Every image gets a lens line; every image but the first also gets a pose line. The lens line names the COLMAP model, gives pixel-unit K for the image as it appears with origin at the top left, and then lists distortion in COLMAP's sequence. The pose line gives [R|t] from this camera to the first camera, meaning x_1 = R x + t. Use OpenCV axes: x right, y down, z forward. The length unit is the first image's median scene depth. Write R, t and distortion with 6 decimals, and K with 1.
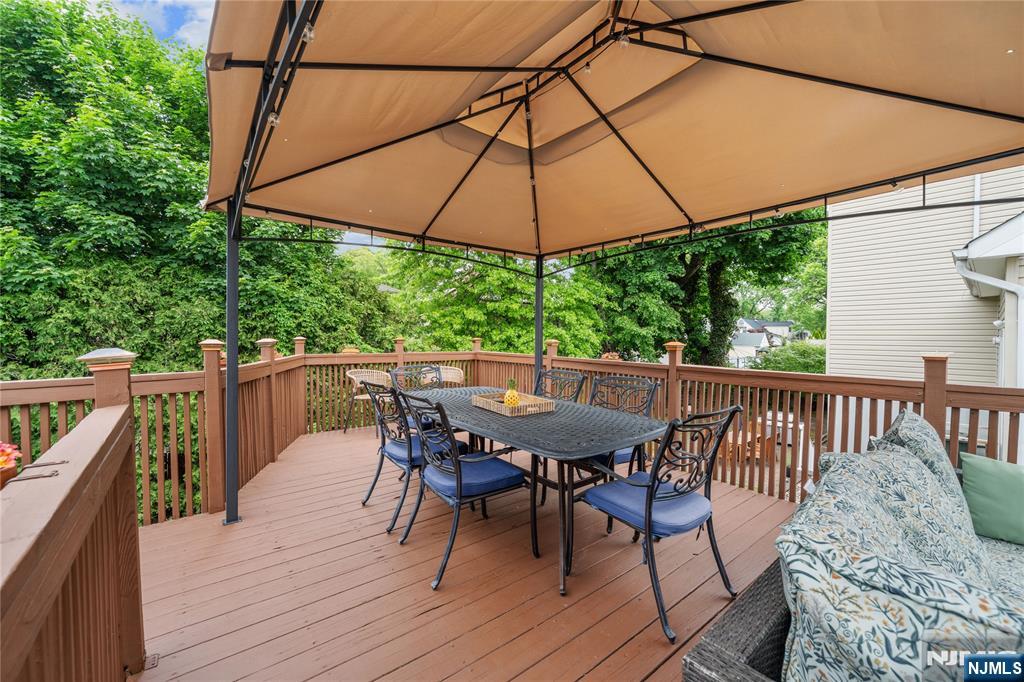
lens RADIAL K [[404.1, 0, 508.3], [0, 404.1, 344.7], [0, 0, 1]] dist [-0.001207, -0.000272]
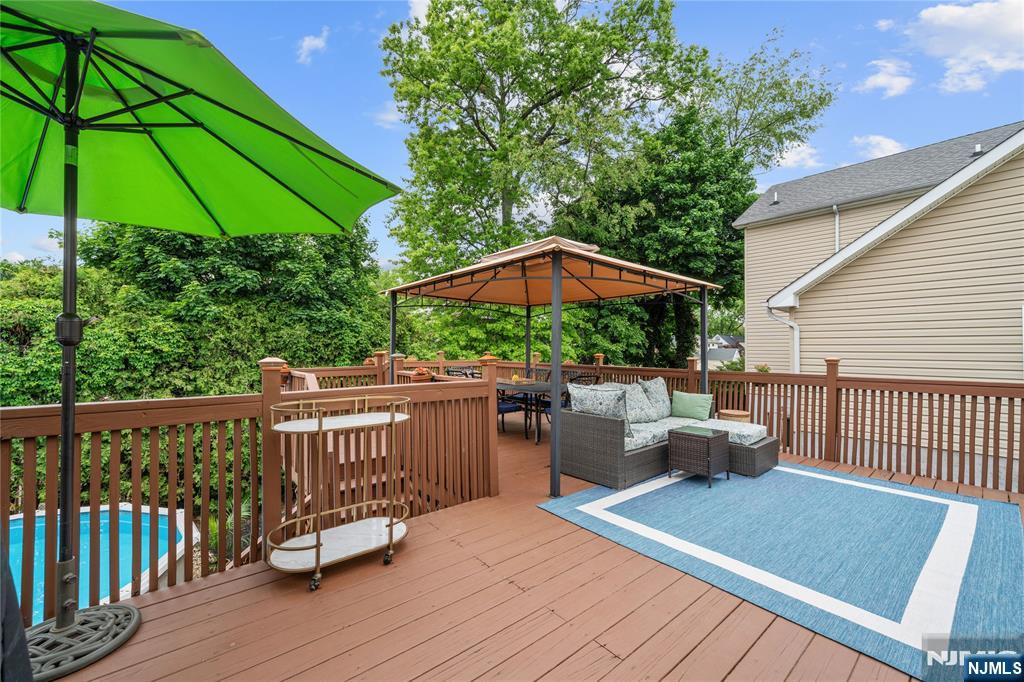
lens RADIAL K [[404.1, 0, 508.3], [0, 404.1, 344.7], [0, 0, 1]] dist [-0.001207, -0.000272]
pose [[0.999672, 0.002593, 0.025485, -0.031759], [-0.001654, 0.999321, -0.036800, 0.010681], [-0.025563, 0.036746, 0.998998, -0.433021]]
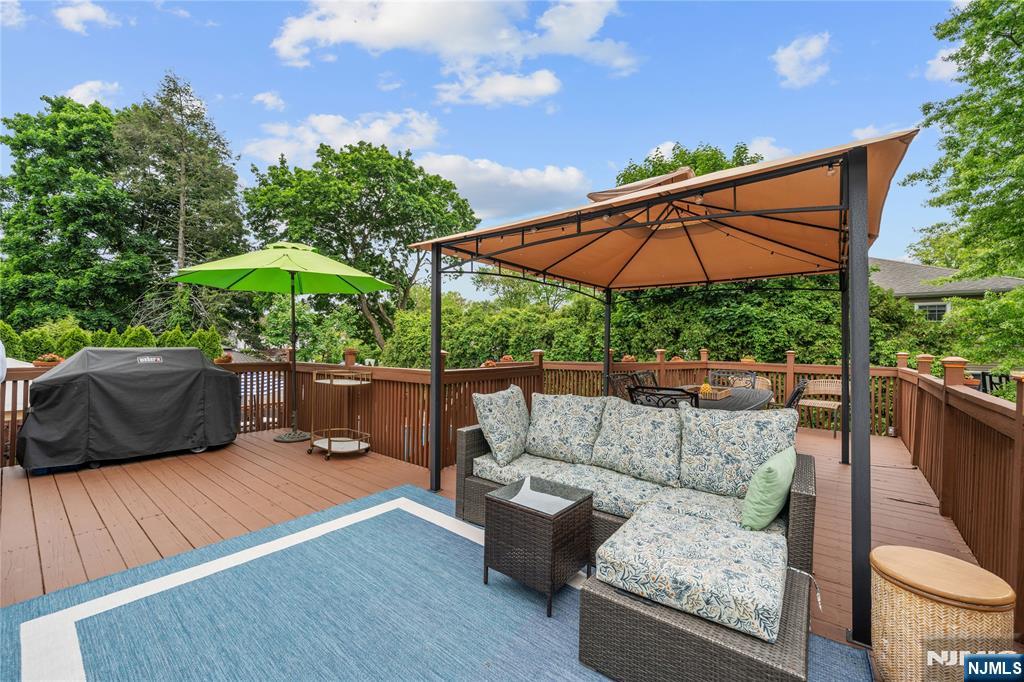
lens RADIAL K [[406.4, 0, 509.7], [0, 406.4, 340.9], [0, 0, 1]] dist [-0.000117, -0.000018]
pose [[0.224067, -0.013142, -0.974485, 0.485322], [-0.031681, 0.999282, -0.020761, 0.002763], [0.974059, 0.035524, 0.223490, -0.014028]]
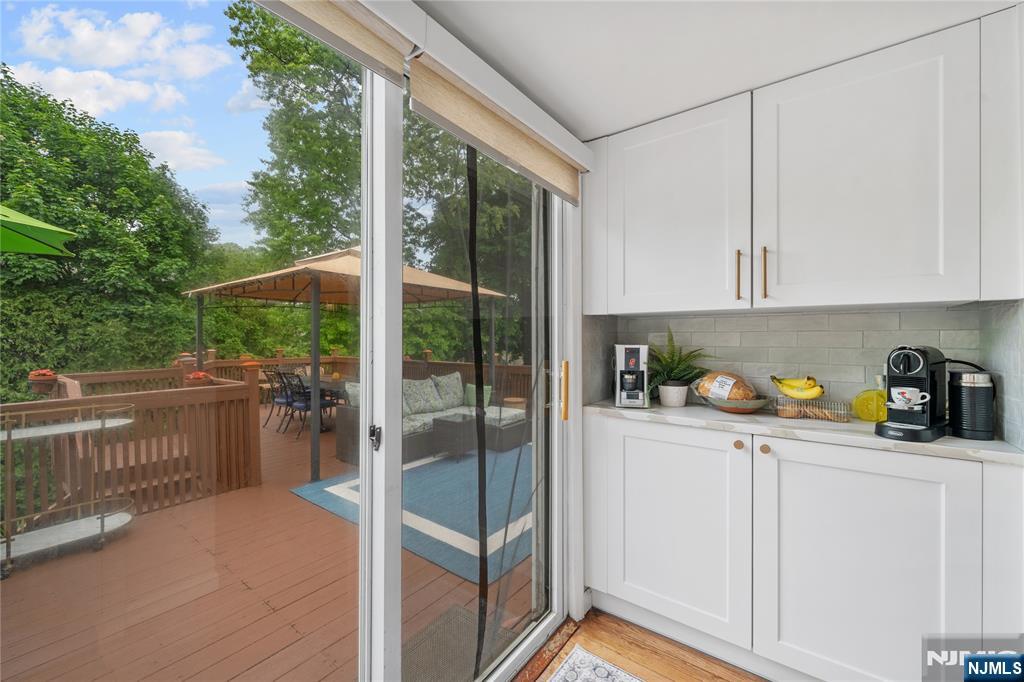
lens RADIAL K [[406.4, 0, 509.7], [0, 406.4, 340.9], [0, 0, 1]] dist [-0.000117, -0.000018]
pose [[0.966182, -0.008271, 0.257729, 0.137658], [0.013222, 0.999760, -0.017482, -0.006285], [-0.257523, 0.020299, 0.966059, -0.554911]]
